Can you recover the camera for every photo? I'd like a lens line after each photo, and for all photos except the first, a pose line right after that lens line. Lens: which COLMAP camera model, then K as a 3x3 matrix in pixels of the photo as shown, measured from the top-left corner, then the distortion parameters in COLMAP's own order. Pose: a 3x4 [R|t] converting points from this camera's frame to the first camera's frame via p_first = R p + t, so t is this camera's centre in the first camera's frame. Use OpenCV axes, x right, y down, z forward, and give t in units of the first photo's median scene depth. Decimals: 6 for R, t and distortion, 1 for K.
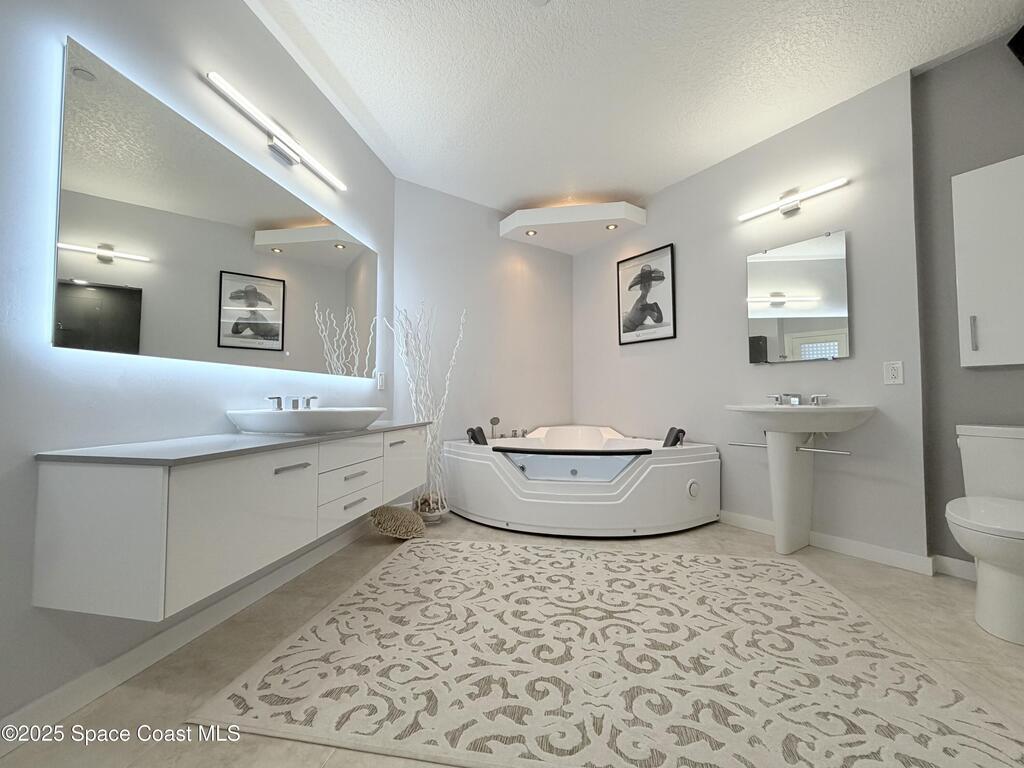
lens RADIAL K [[411.4, 0, 512.0], [0, 411.4, 384.0], [0, 0, 1]] dist [0.002105, 0.000048]
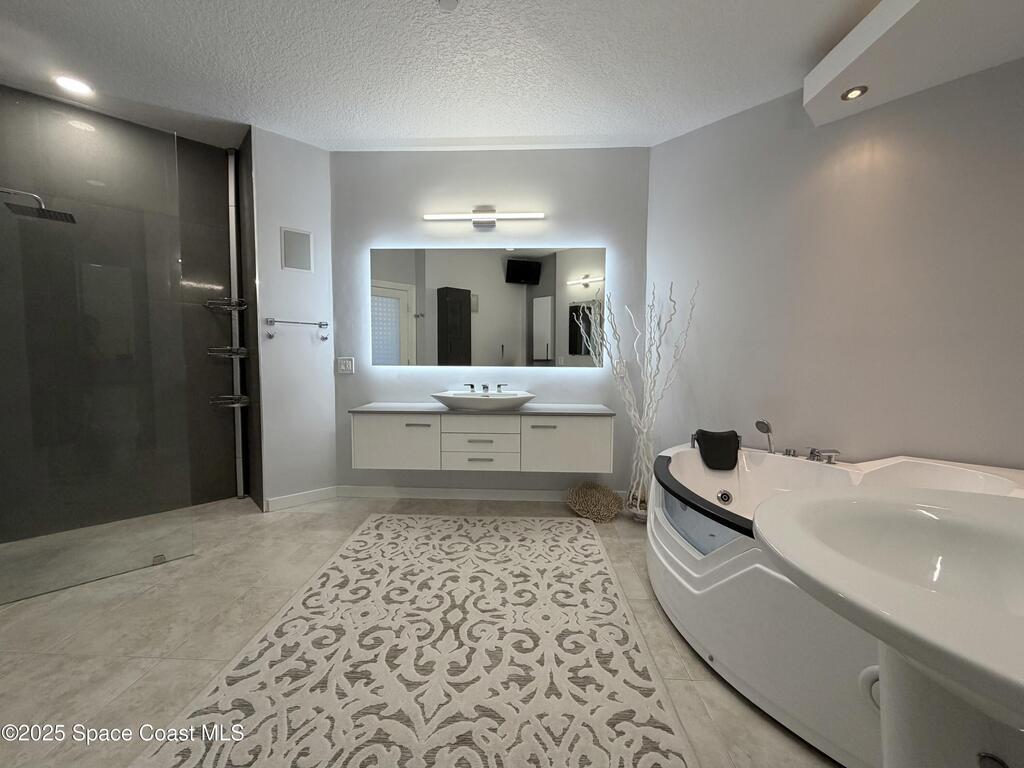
lens RADIAL K [[413.2, 0, 508.8], [0, 413.2, 384.2], [0, 0, 1]] dist [-0.000464, 0.000003]
pose [[0.134631, 0.063331, -0.988870, 0.913159], [0.030437, 0.997220, 0.068010, -0.064980], [0.990428, -0.039254, 0.132329, 0.780479]]
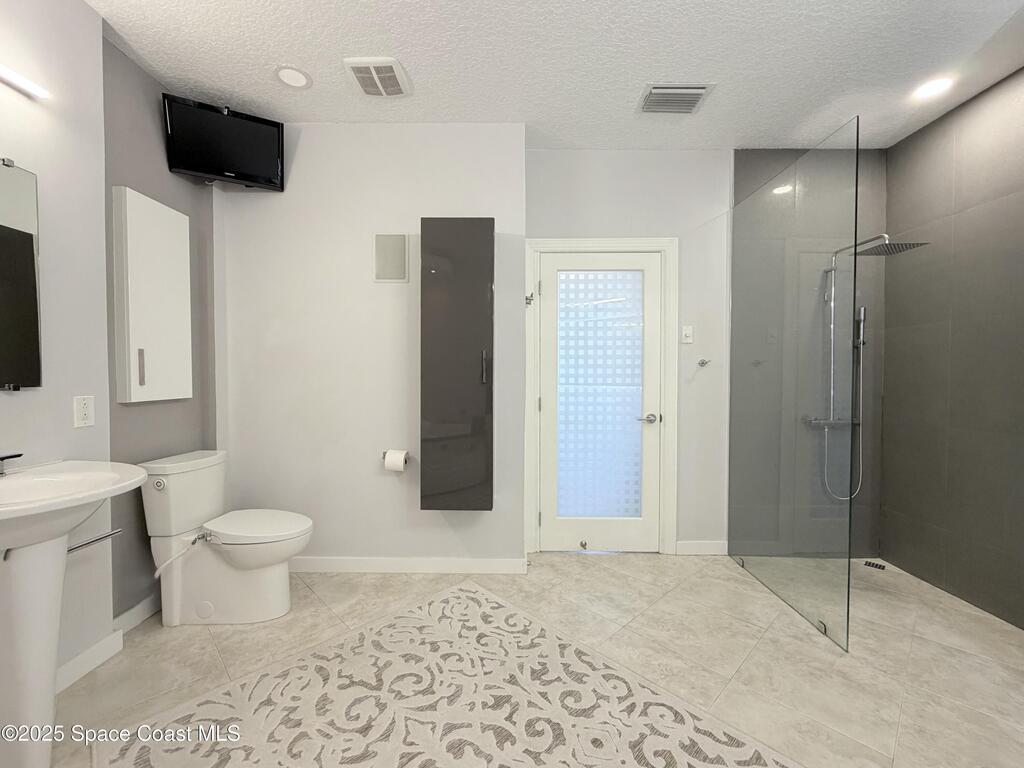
lens RADIAL K [[425.1, 0, 508.4], [0, 425.1, 384.3], [0, 0, 1]] dist [-0.000851, 0.000065]
pose [[-0.809298, -0.014951, 0.587208, -0.126093], [-0.024436, 0.999668, -0.008224, -0.086200], [-0.586890, -0.021005, -0.809394, 1.173672]]
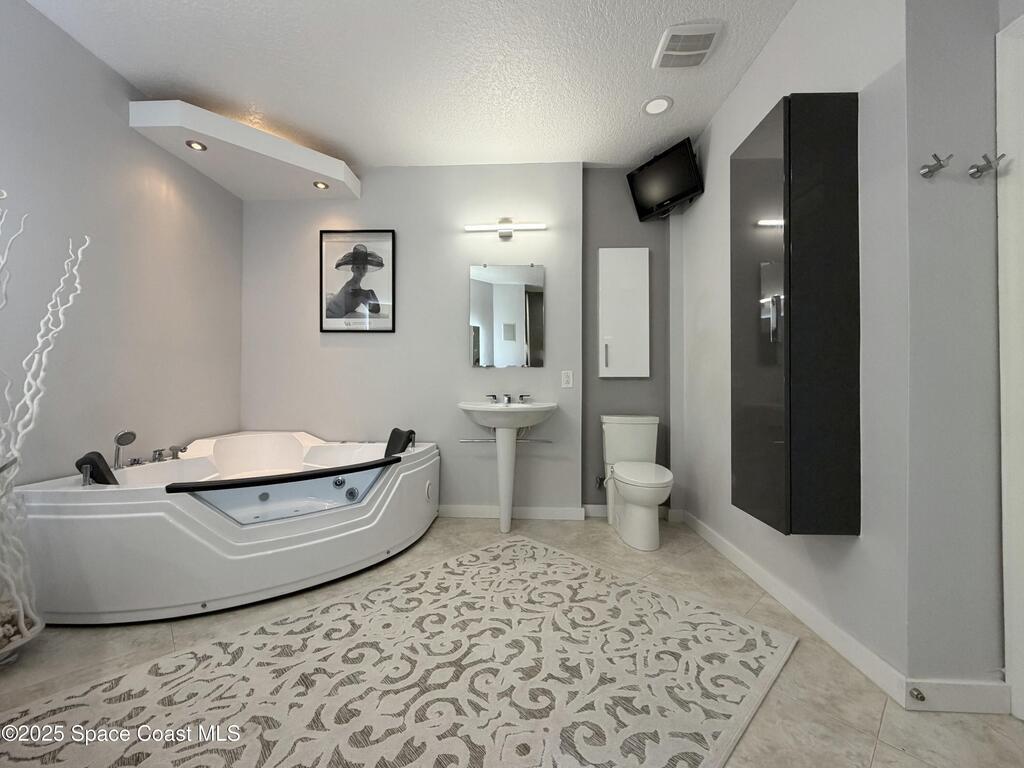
lens RADIAL K [[413.2, 0, 508.8], [0, 413.2, 384.2], [0, 0, 1]] dist [-0.000464, 0.000003]
pose [[0.604469, 0.007556, 0.796593, -0.288236], [-0.033477, 0.999313, 0.015924, -0.025939], [-0.795925, -0.036293, 0.604307, 0.324510]]
